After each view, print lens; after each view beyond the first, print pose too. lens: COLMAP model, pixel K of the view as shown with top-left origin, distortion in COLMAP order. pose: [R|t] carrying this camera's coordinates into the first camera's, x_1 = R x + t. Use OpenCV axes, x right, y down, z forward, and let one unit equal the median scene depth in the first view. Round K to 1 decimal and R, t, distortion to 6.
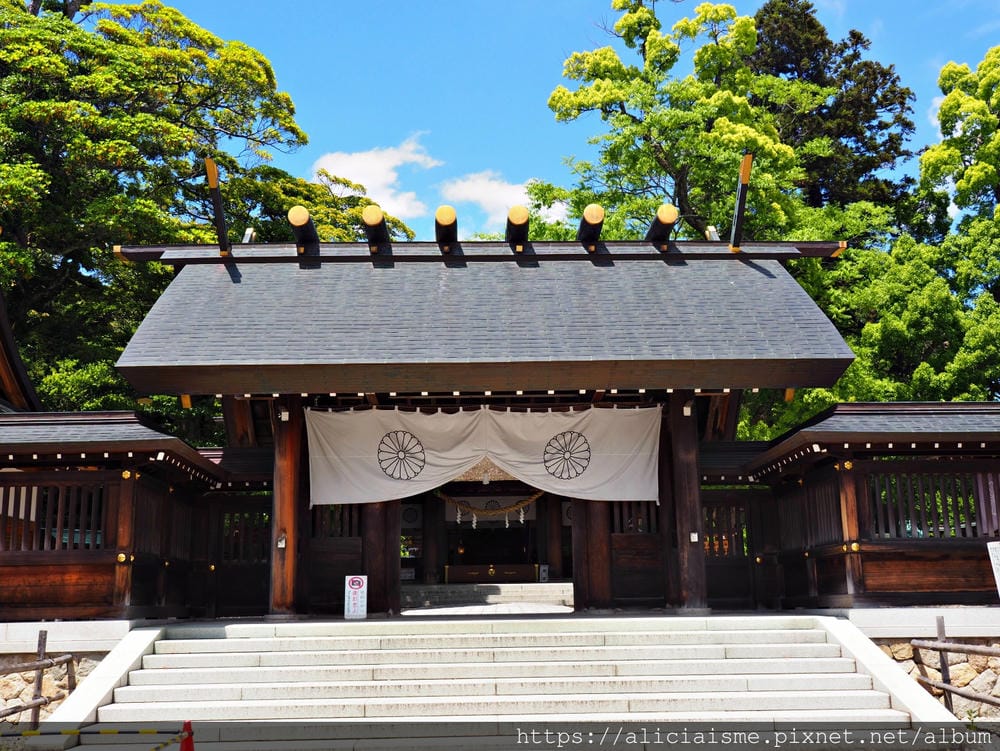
lens RADIAL K [[550.5, 0, 500.0], [0, 550.5, 375.5], [0, 0, 1]] dist [0.007541, 0.000913]
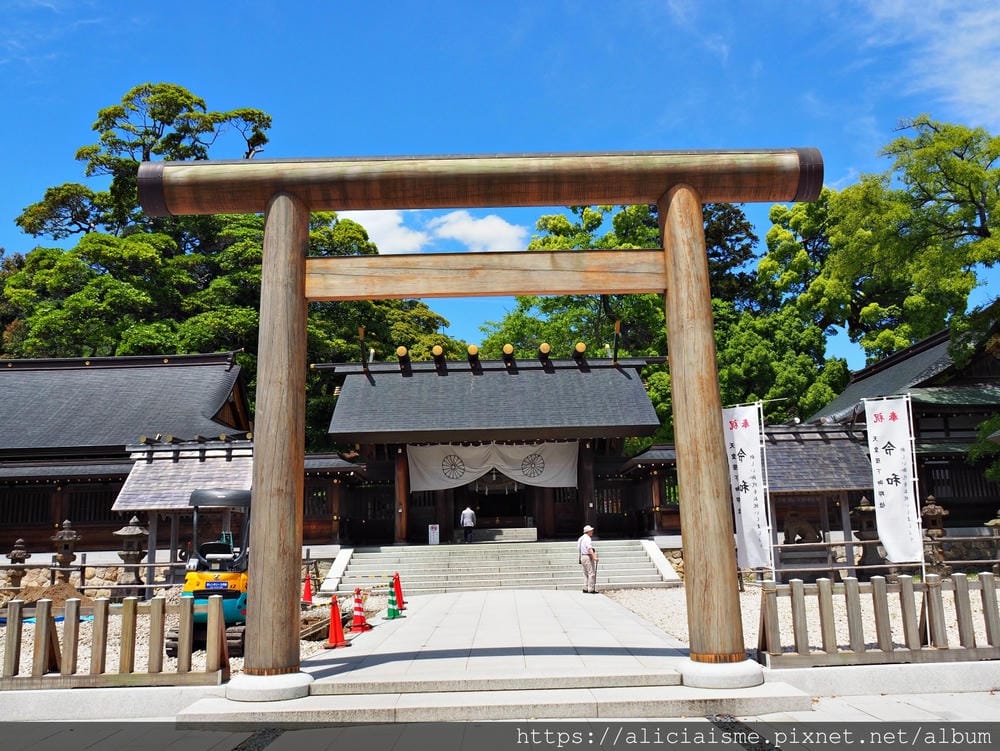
lens RADIAL K [[418.8, 0, 503.4], [0, 418.8, 375.1], [0, 0, 1]] dist [-0.001841, -0.000065]
pose [[0.999928, -0.011601, 0.003091, 0.009745], [0.011575, 0.999899, 0.008192, -0.212304], [-0.003186, -0.008156, 0.999962, -0.578727]]
